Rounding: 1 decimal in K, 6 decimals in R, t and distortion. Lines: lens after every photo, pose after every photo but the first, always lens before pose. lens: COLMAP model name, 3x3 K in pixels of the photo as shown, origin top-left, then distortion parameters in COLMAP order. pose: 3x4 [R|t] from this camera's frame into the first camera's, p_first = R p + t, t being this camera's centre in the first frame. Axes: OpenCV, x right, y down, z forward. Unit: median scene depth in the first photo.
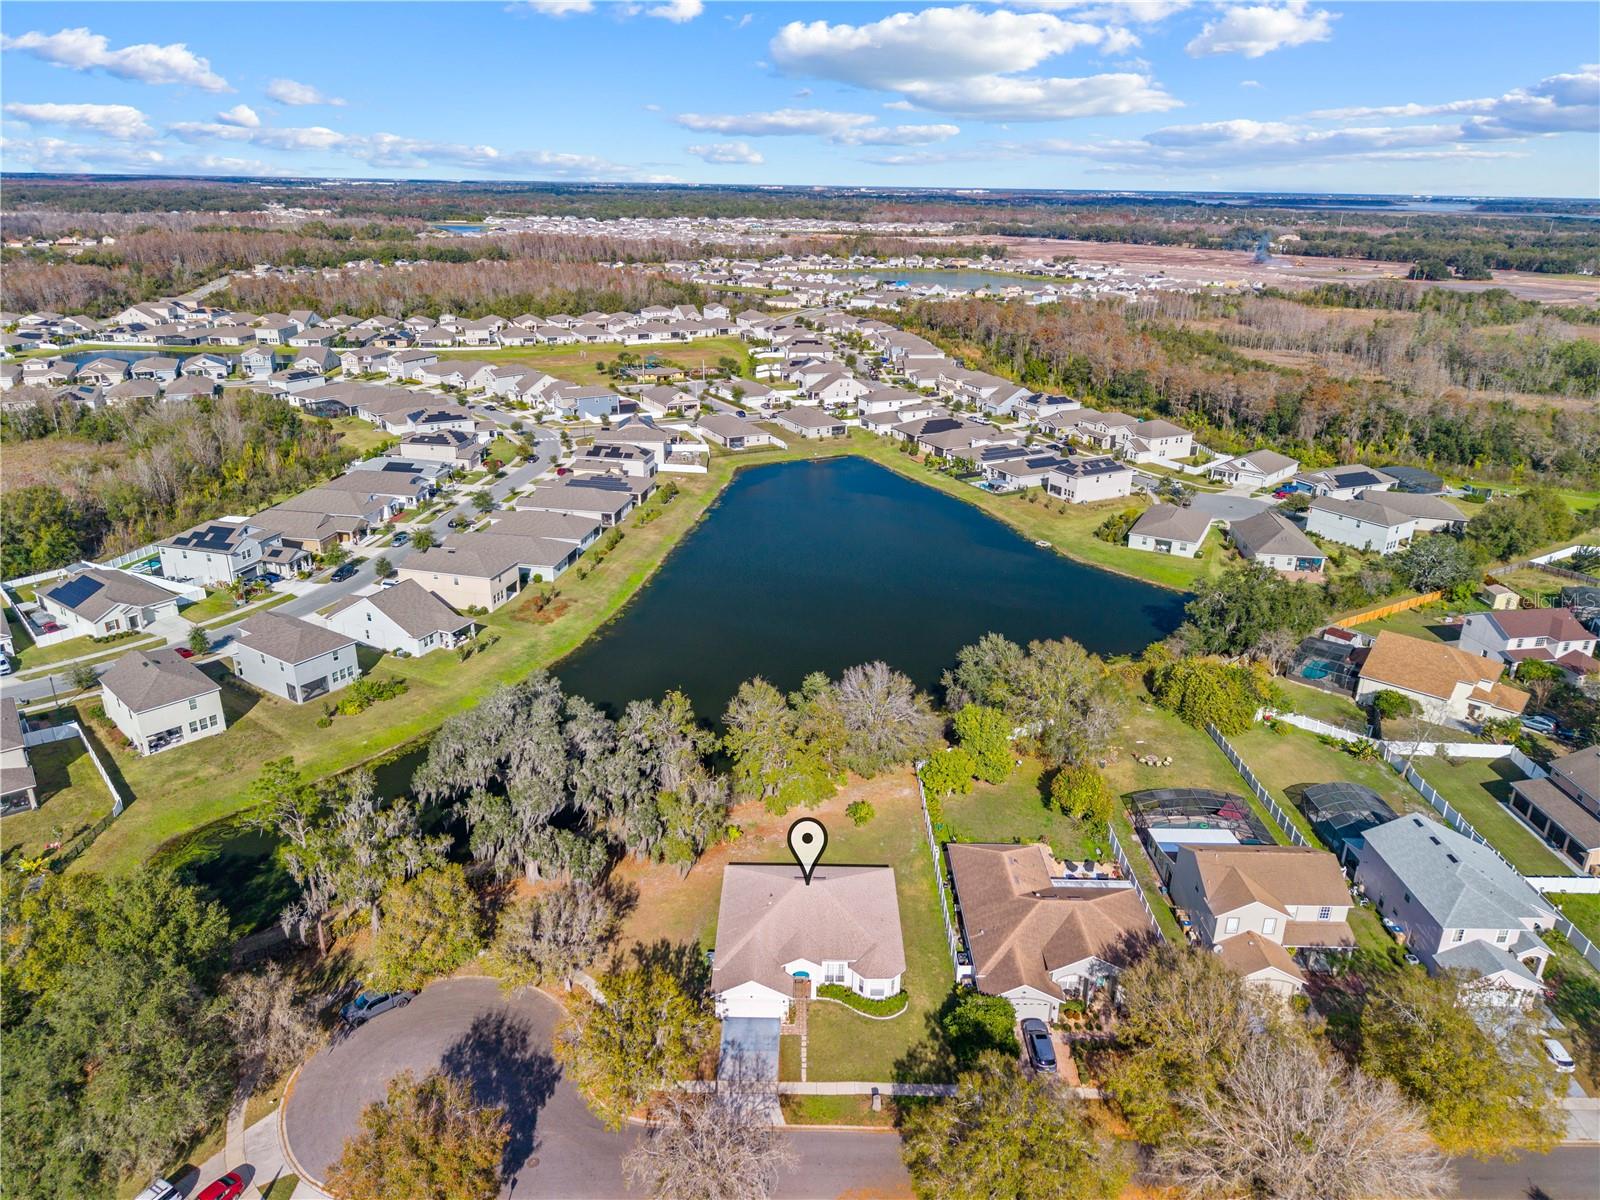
lens RADIAL K [[1065.0, 0, 803.4], [0, 1065.0, 597.0], [0, 0, 1]] dist [0.026142, -0.025875]
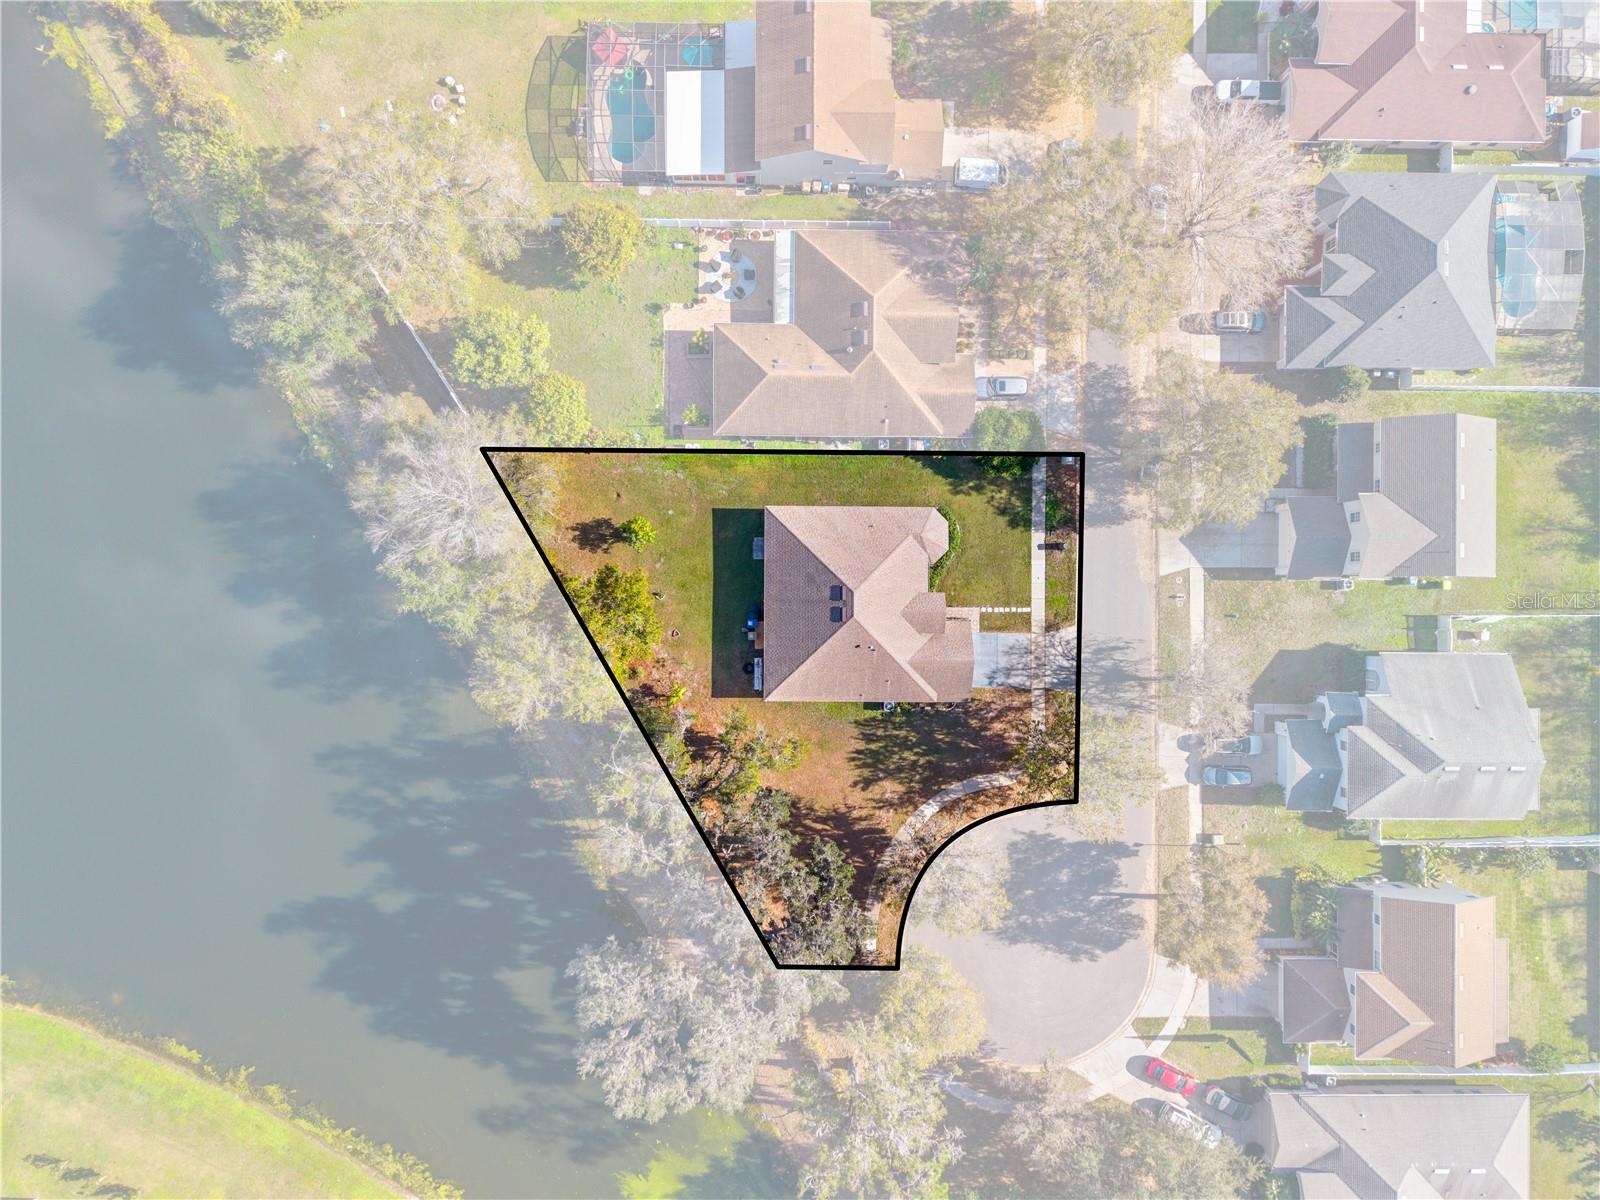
lens RADIAL K [[1065.0, 0, 796.9], [0, 1065.0, 602.7], [0, 0, 1]] dist [0.026142, -0.025875]
pose [[0.003629, -0.999854, -0.016705, 0.024186], [0.337304, -0.014502, 0.941284, -0.610622], [-0.941389, -0.009050, 0.337202, 0.781820]]
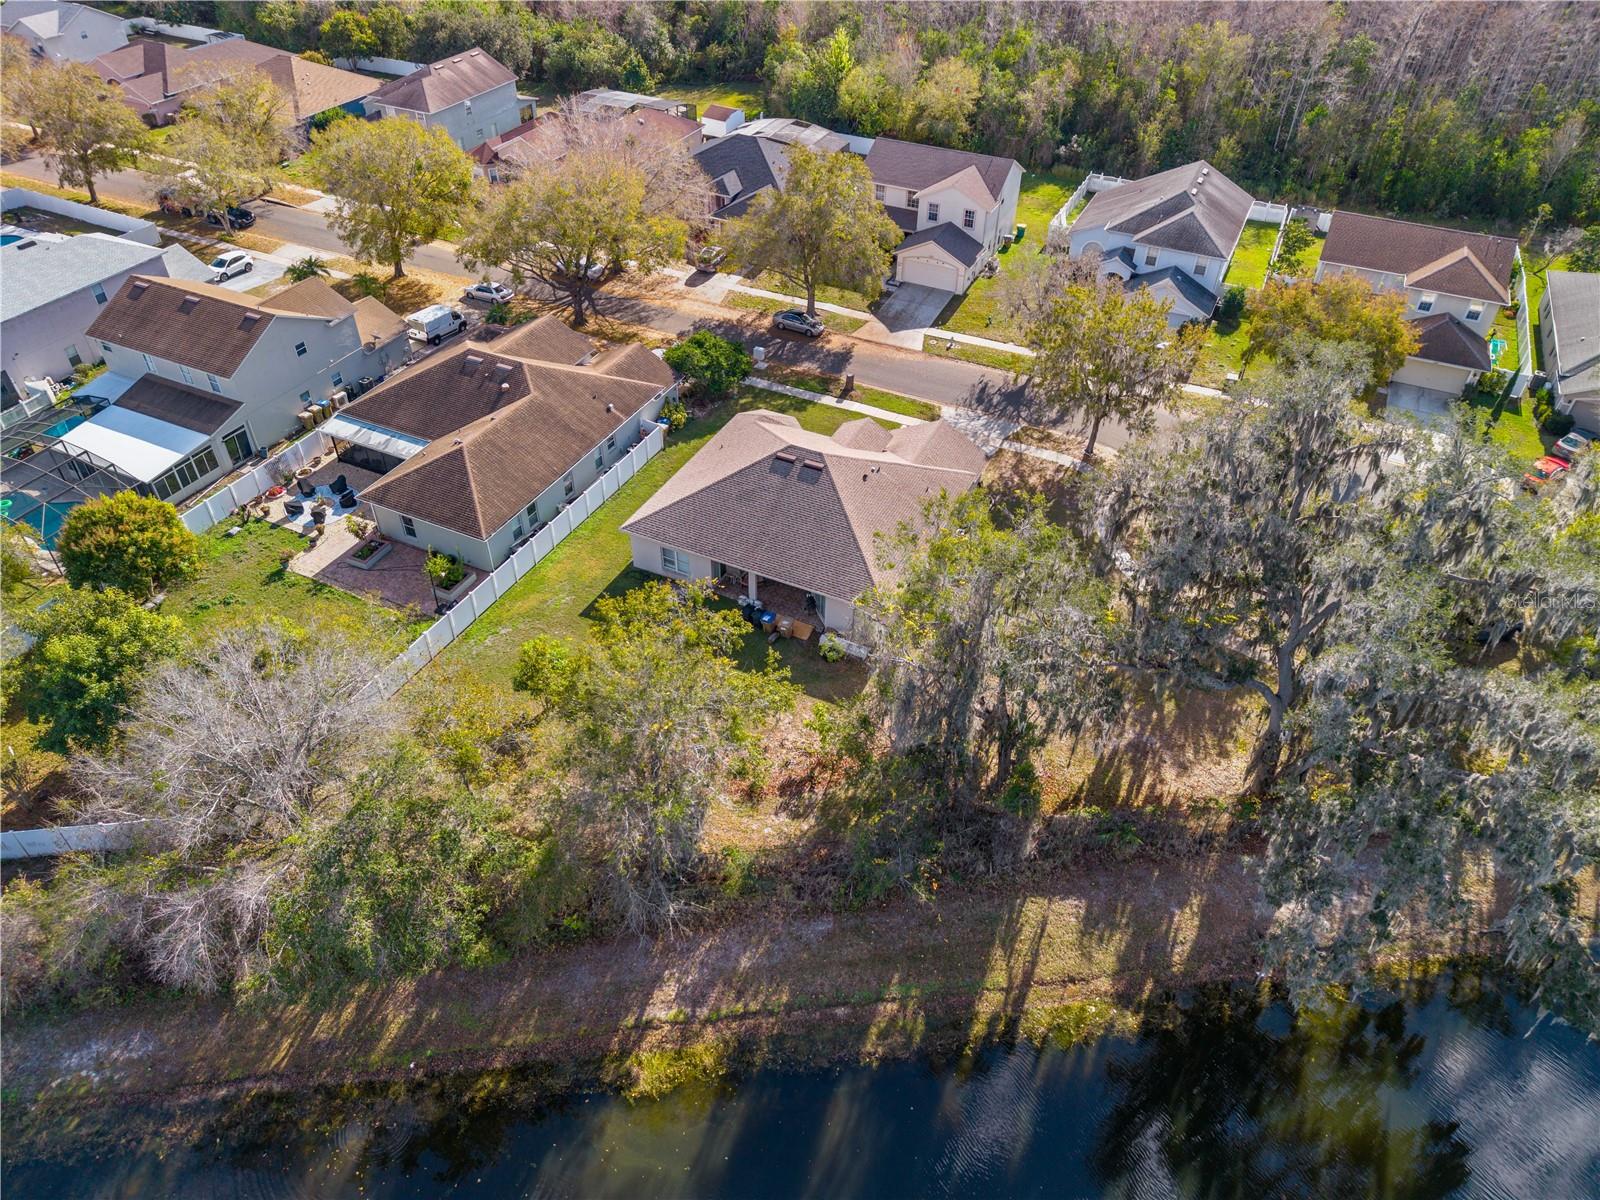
lens RADIAL K [[1065.0, 0, 804.0], [0, 1065.0, 613.7], [0, 0, 1]] dist [0.026142, -0.025875]
pose [[-0.904257, -0.303457, 0.300389, -0.218676], [0.123787, 0.486985, 0.864594, -0.235024], [-0.408651, 0.818999, -0.402795, 1.395571]]
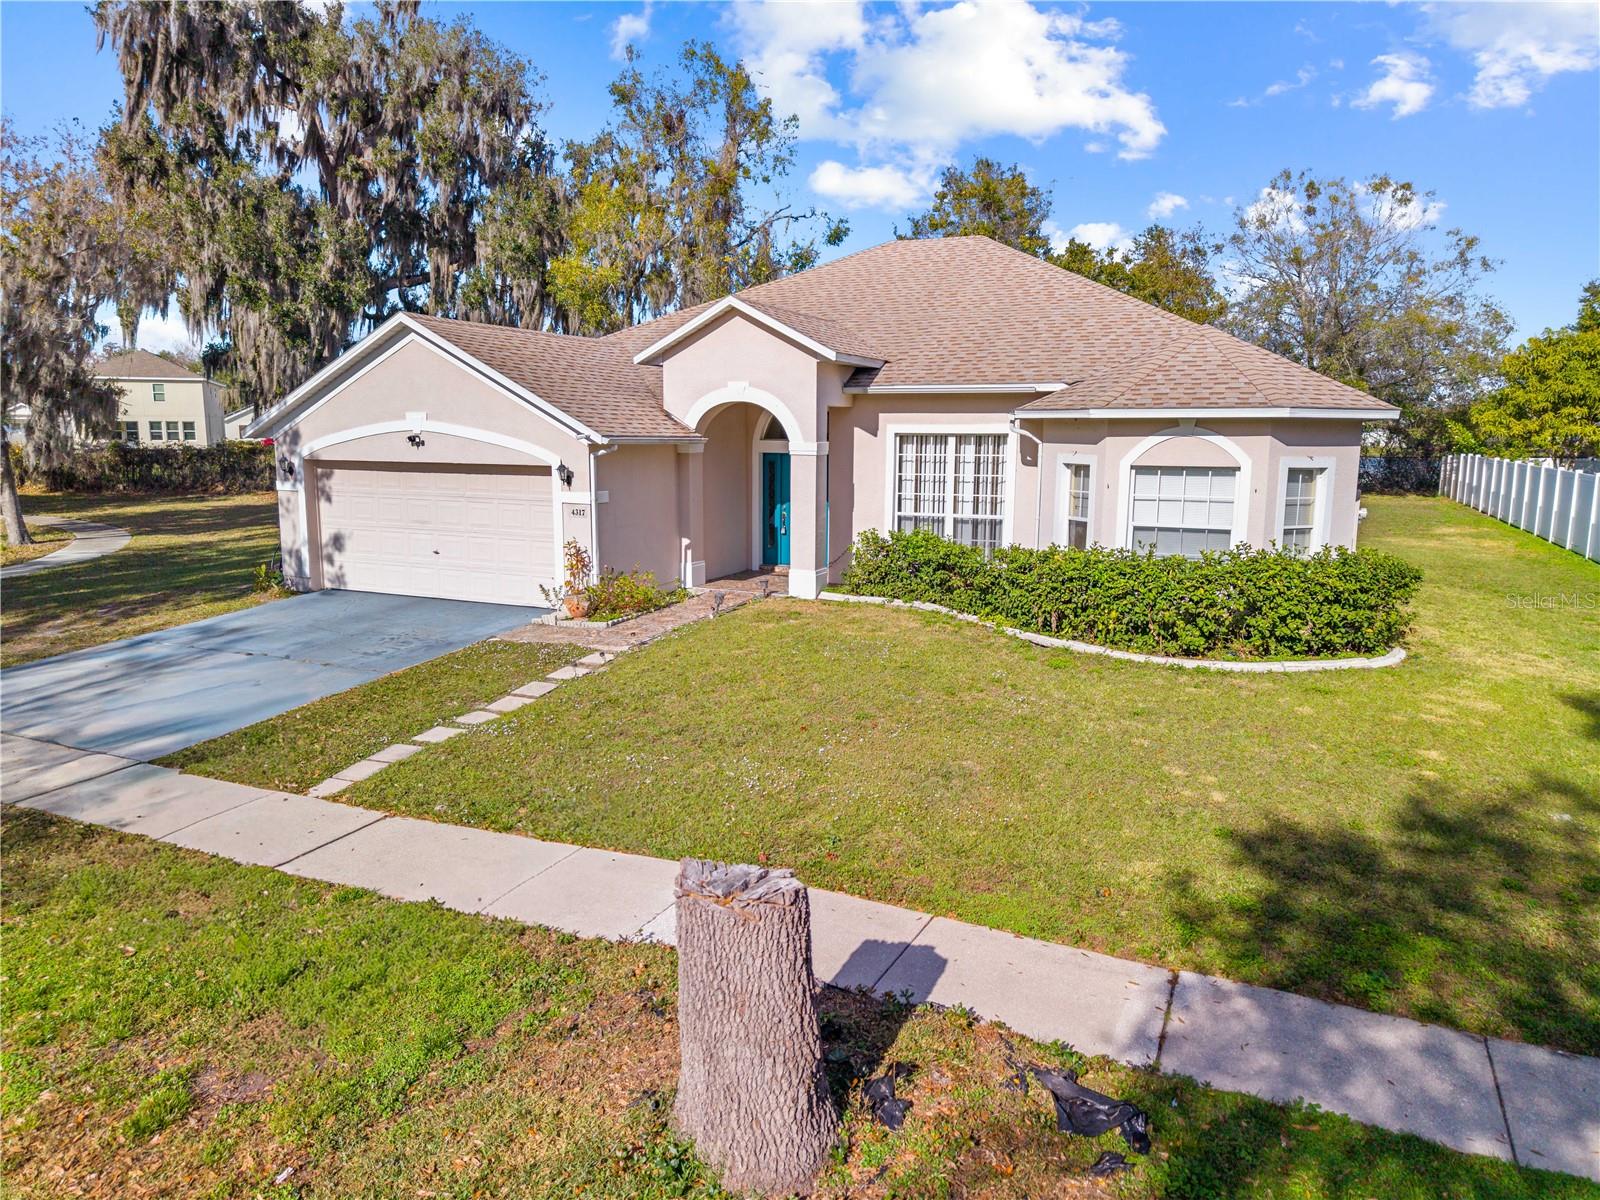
lens RADIAL K [[1065.0, 0, 799.7], [0, 1065.0, 602.6], [0, 0, 1]] dist [0.026142, -0.025875]
pose [[0.911539, 0.053326, -0.407741, 0.080932], [-0.140361, 0.972353, -0.186621, 0.408427], [0.386517, 0.227344, 0.893823, 0.837367]]
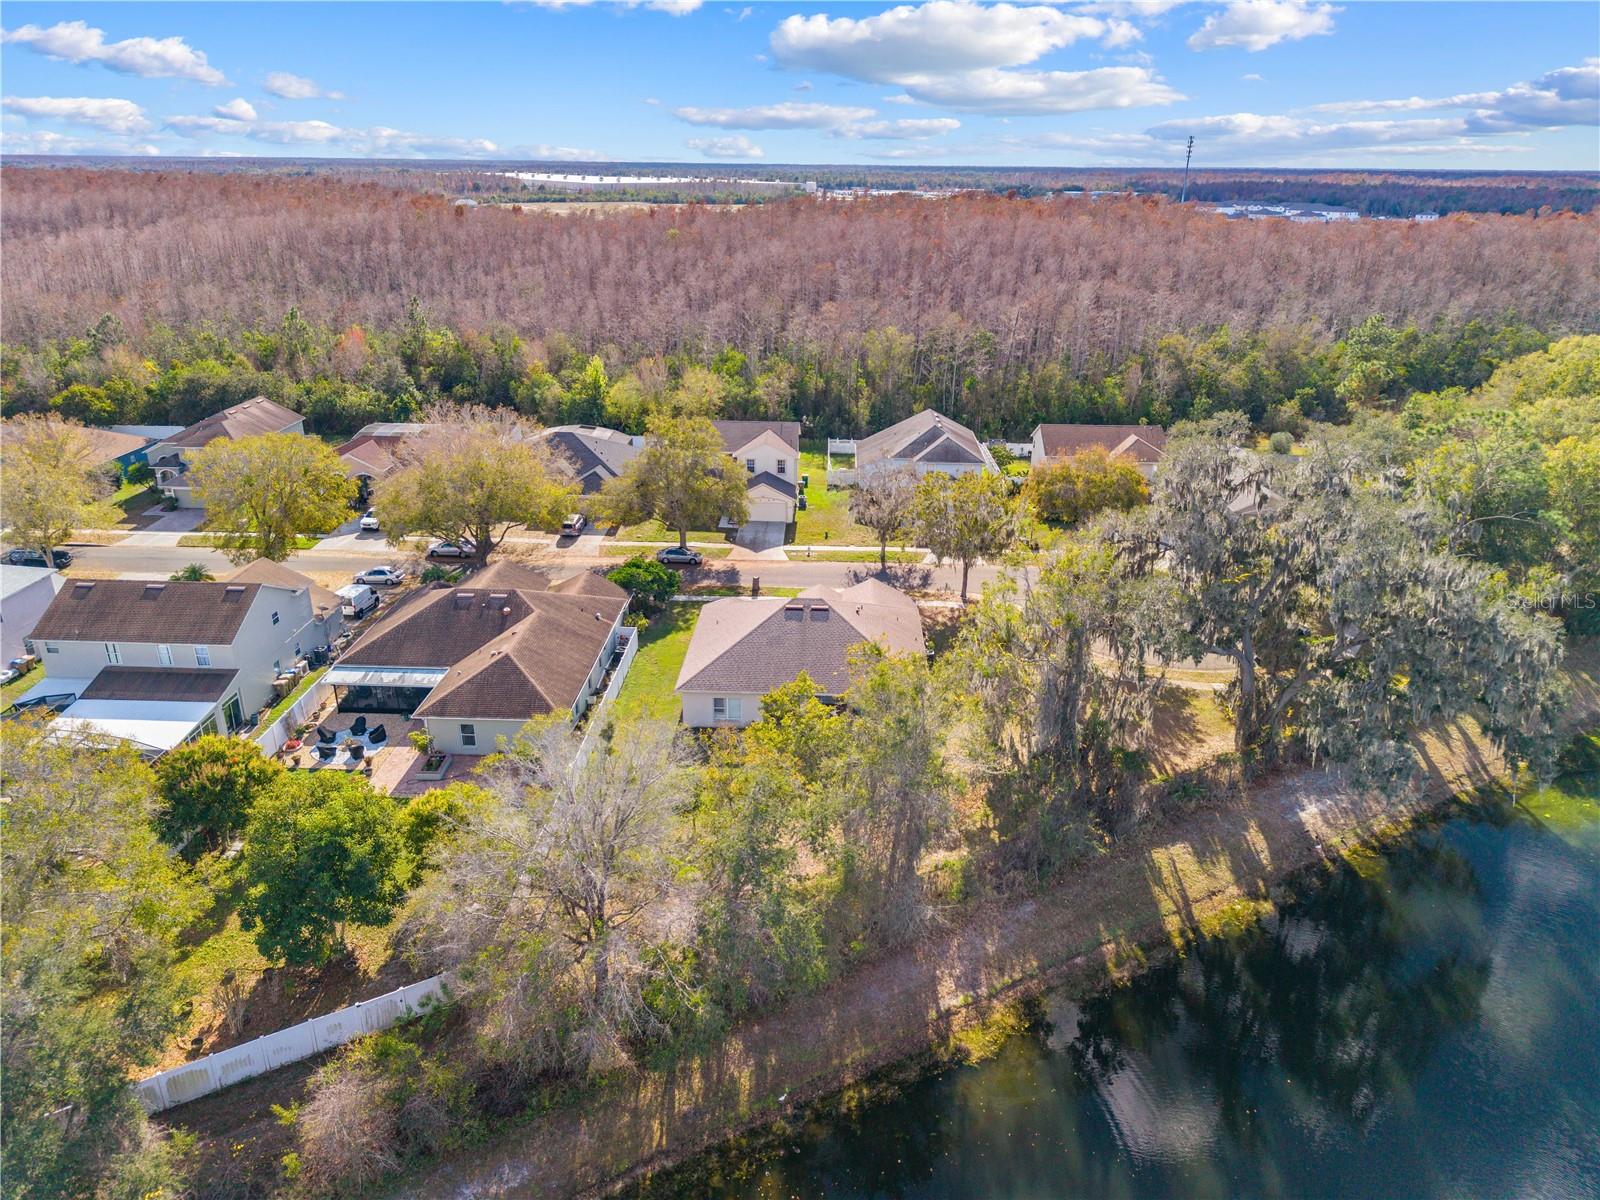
lens RADIAL K [[1065.0, 0, 808.5], [0, 1065.0, 605.0], [0, 0, 1]] dist [0.026142, -0.025875]
pose [[-0.999136, -0.037450, 0.017993, -0.007351], [-0.014786, 0.725209, 0.688370, -0.261030], [-0.038829, 0.687510, -0.725136, 1.626252]]
